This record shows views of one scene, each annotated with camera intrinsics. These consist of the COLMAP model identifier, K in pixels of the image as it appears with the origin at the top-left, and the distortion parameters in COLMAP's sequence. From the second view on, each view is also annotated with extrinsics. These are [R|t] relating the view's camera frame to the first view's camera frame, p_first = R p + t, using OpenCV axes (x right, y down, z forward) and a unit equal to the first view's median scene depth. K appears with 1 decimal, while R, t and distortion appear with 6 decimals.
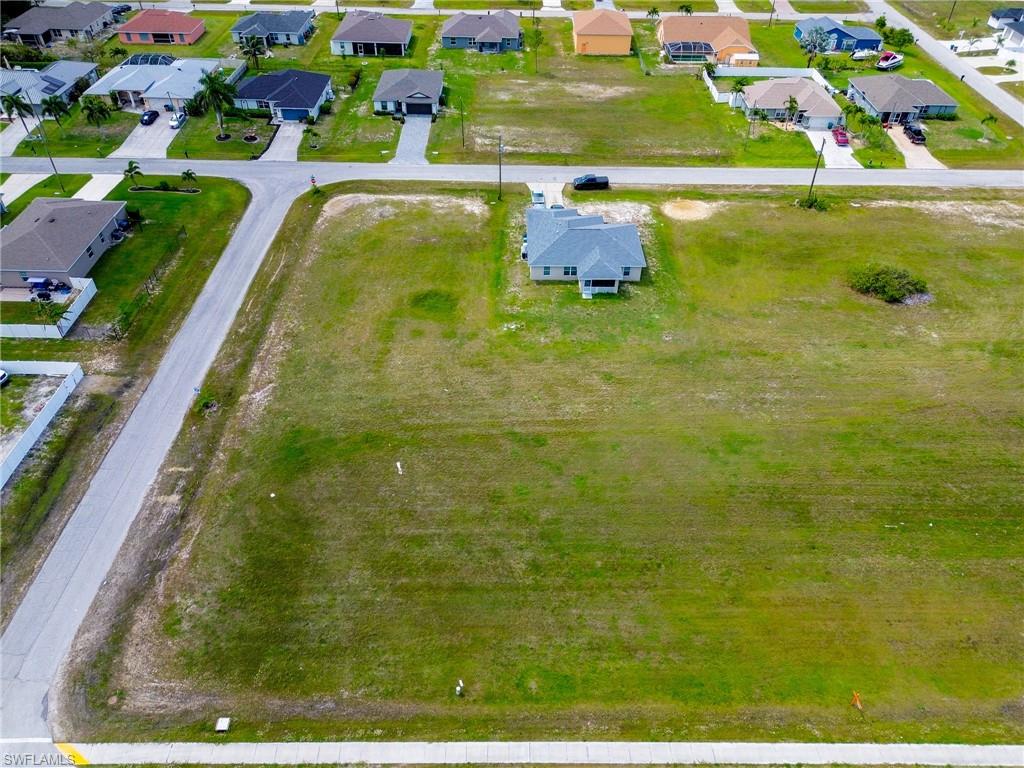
lens RADIAL K [[739.5, 0, 512.0], [0, 739.5, 384.0], [0, 0, 1]] dist [0.065524, -0.057005]
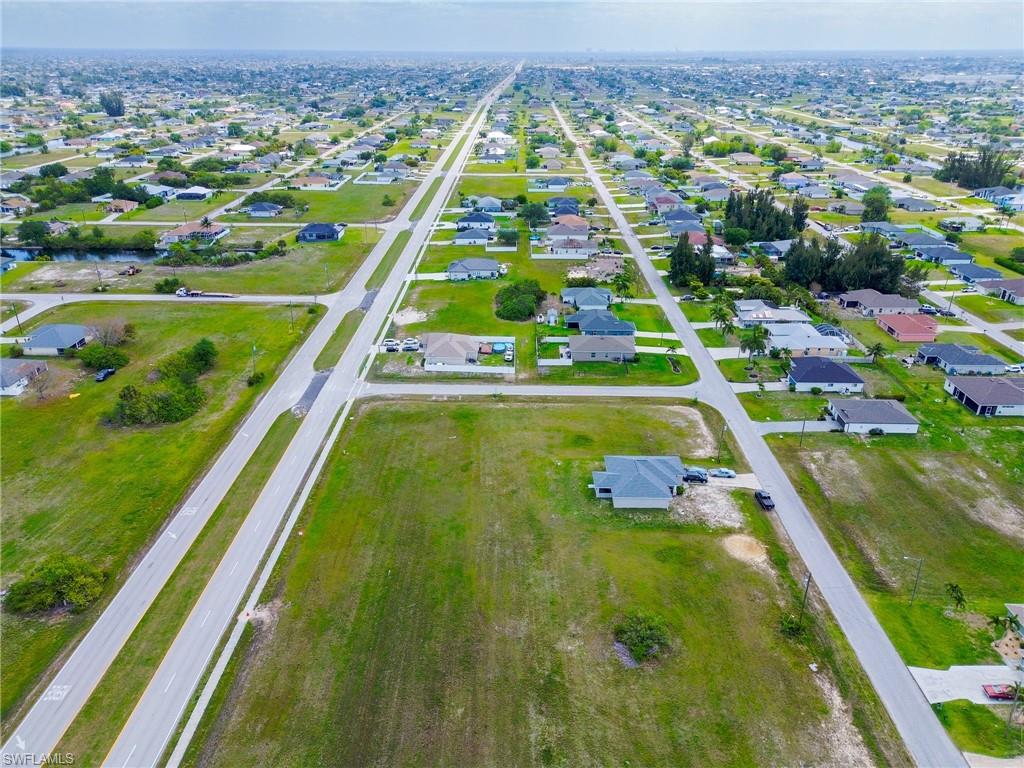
lens RADIAL K [[726.8, 0, 511.7], [0, 726.8, 384.5], [0, 0, 1]] dist [0.066457, -0.058180]
pose [[-0.014851, 0.402510, -0.915295, 1.570140], [-0.658462, 0.684945, 0.311895, -0.701741], [0.752467, 0.607319, 0.254865, 0.407442]]
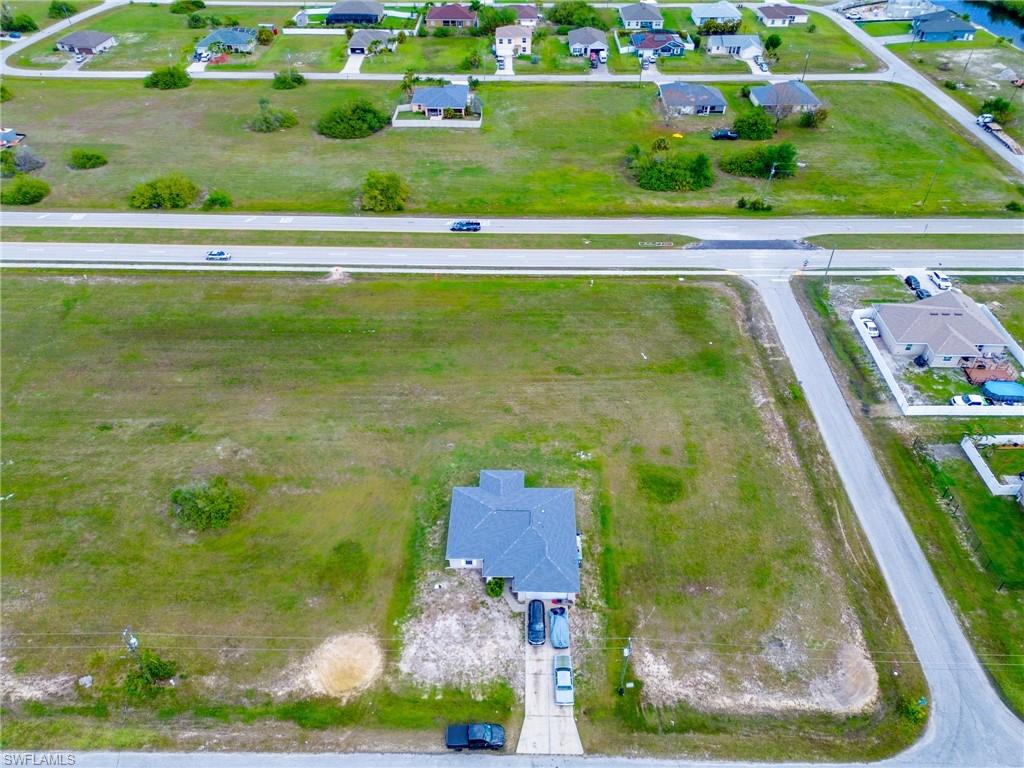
lens RADIAL K [[723.0, 0, 512.0], [0, 723.0, 384.0], [0, 0, 1]] dist [0.074475, -0.062051]
pose [[-0.999656, -0.024768, 0.008655, 0.111073], [0.004545, 0.161447, 0.986871, -1.279910], [-0.025840, 0.986571, -0.161279, 1.151645]]
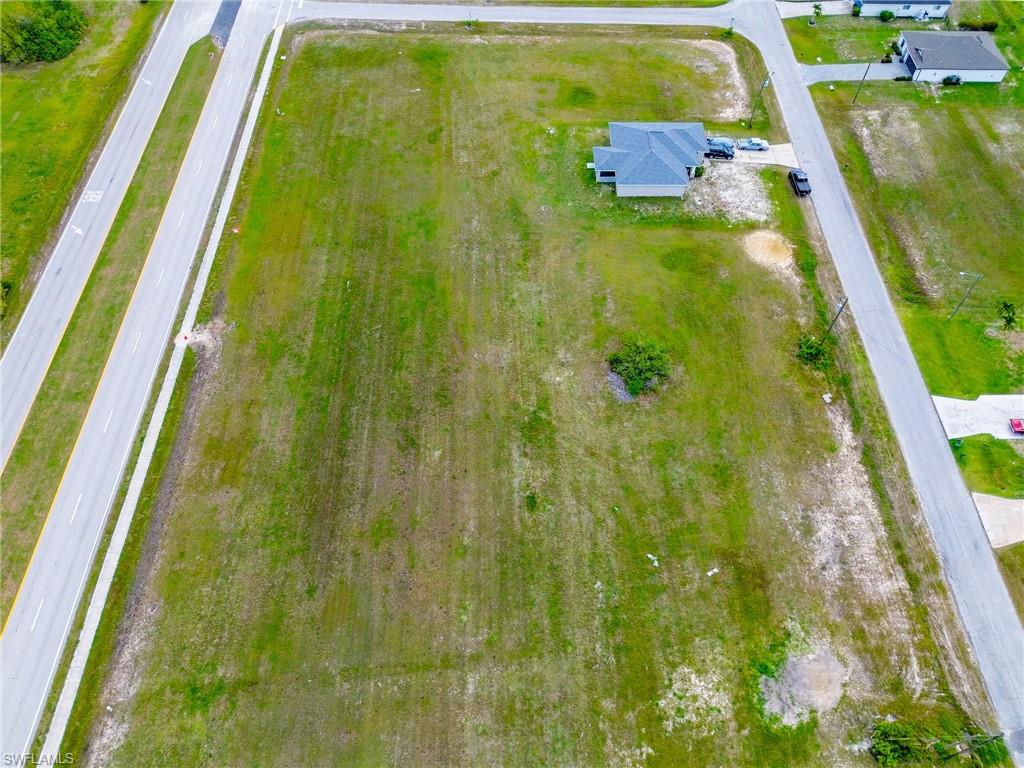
lens RADIAL K [[742.6, 0, 511.7], [0, 742.6, 390.6], [0, 0, 1]] dist [0.066292, -0.058040]
pose [[0.003106, 0.807204, -0.590265, 1.284645], [-0.669378, 0.440199, 0.598462, -0.689215], [0.742915, 0.393252, 0.541692, 0.416754]]
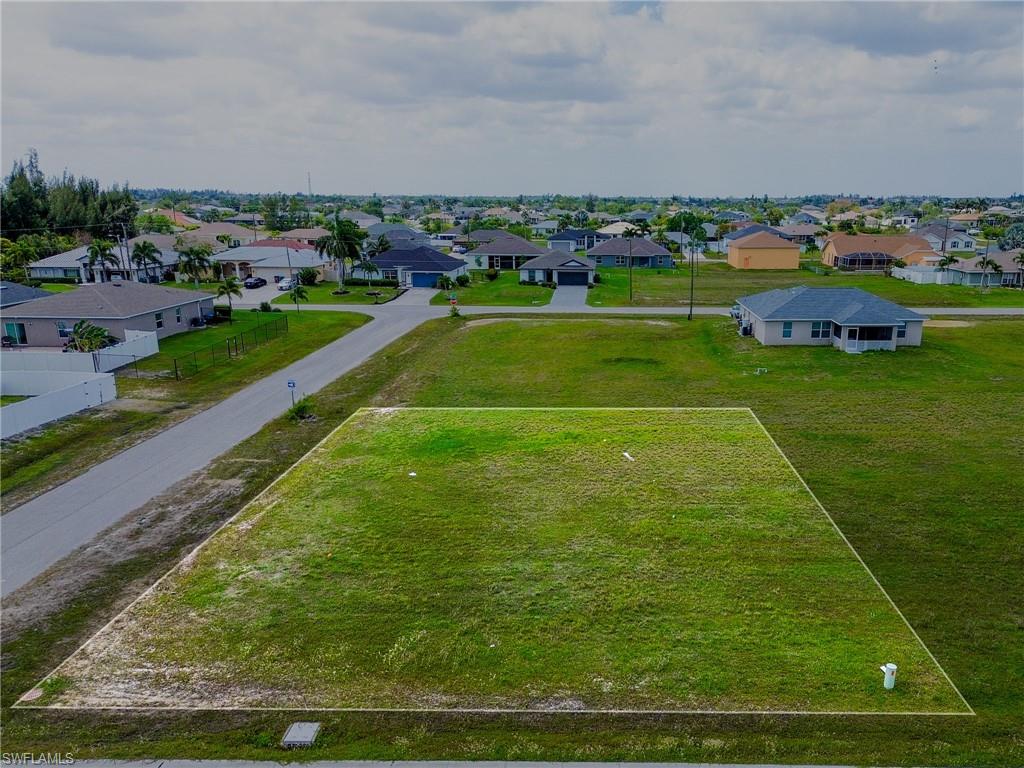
lens RADIAL K [[829.4, 0, 586.1], [0, 829.4, 451.5], [0, 0, 1]] dist [0.084825, -0.082053]
pose [[0.999767, -0.007289, -0.020318, -0.148984], [-0.001684, 0.912054, -0.410066, 0.321812], [0.021519, 0.410004, 0.911830, 0.358263]]
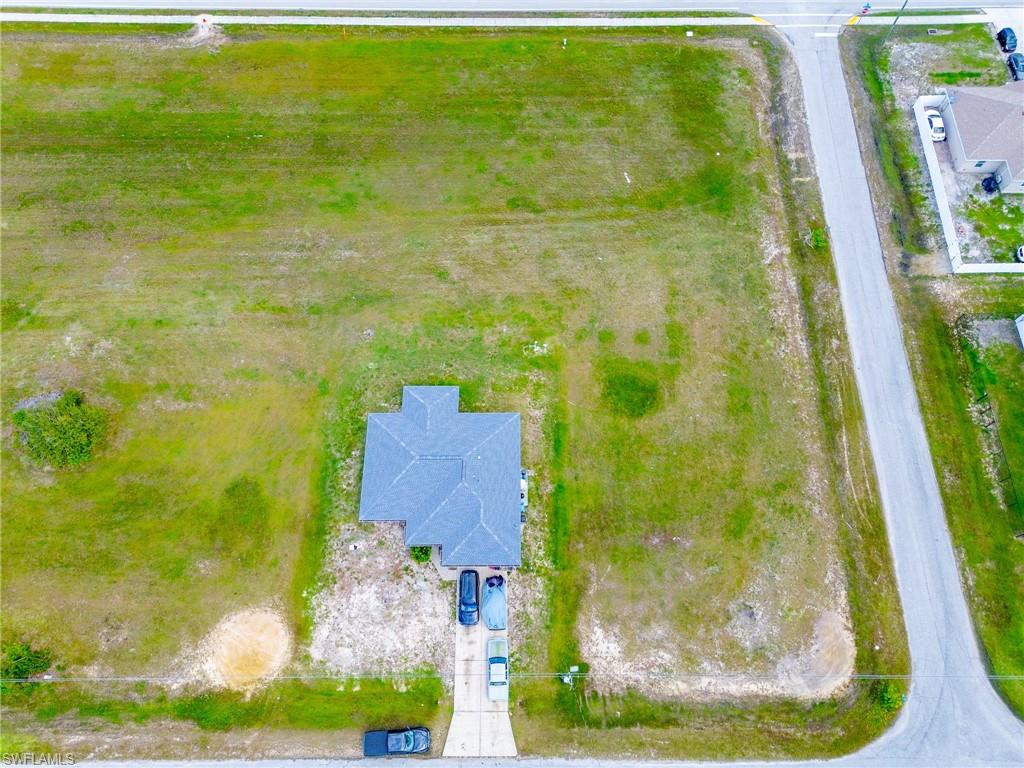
lens RADIAL K [[726.8, 0, 511.7], [0, 726.8, 384.5], [0, 0, 1]] dist [0.066457, -0.058180]
pose [[-0.999852, -0.010981, -0.013273, 0.046295], [-0.009478, -0.292720, 0.956151, -1.000234], [-0.014385, 0.956135, 0.292573, 0.843235]]
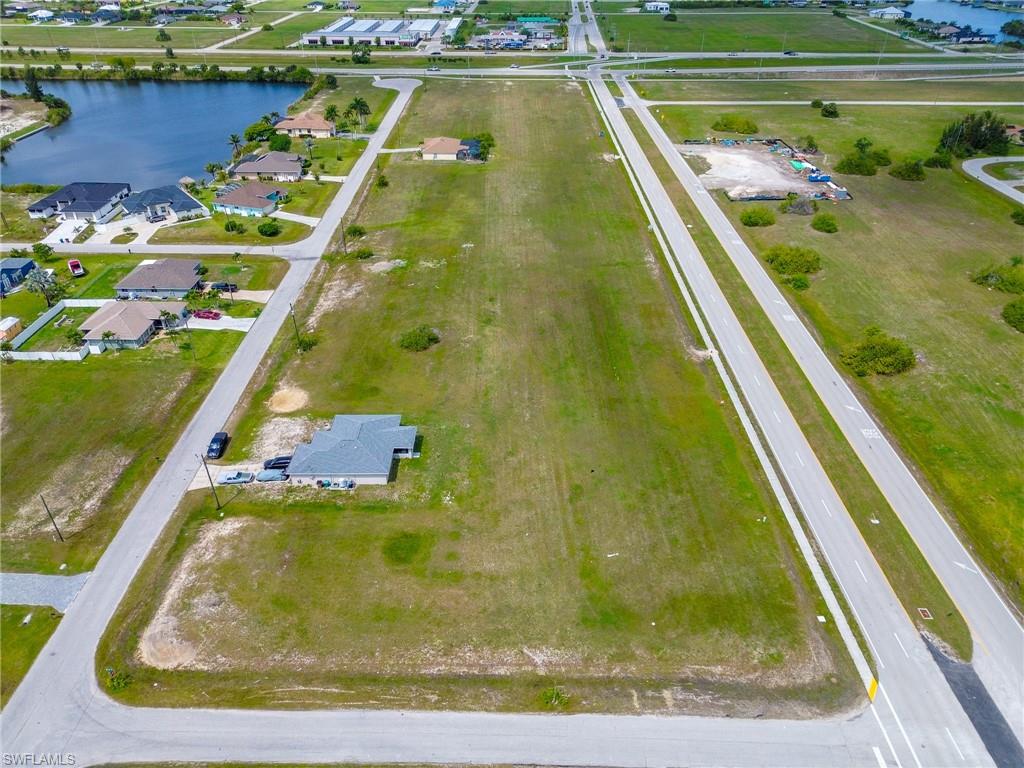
lens RADIAL K [[726.8, 0, 511.7], [0, 726.8, 384.5], [0, 0, 1]] dist [0.066457, -0.058180]
pose [[0.004600, -0.549073, 0.835762, -0.966077], [0.656040, 0.632431, 0.411878, -0.668472], [-0.754713, 0.546398, 0.363123, 0.409804]]
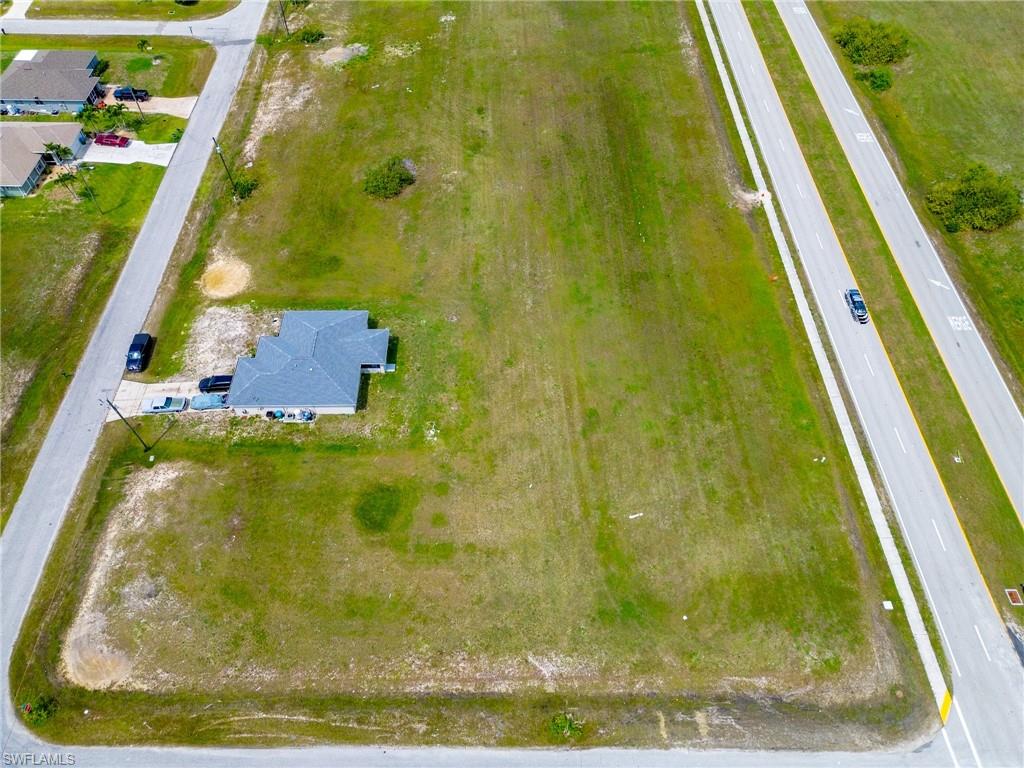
lens RADIAL K [[726.8, 0, 511.7], [0, 726.8, 384.5], [0, 0, 1]] dist [0.066457, -0.058180]
pose [[-0.007255, -0.802062, 0.597197, -0.566144], [0.657127, 0.446334, 0.607429, -0.671291], [-0.753745, 0.396841, 0.523818, 0.415681]]
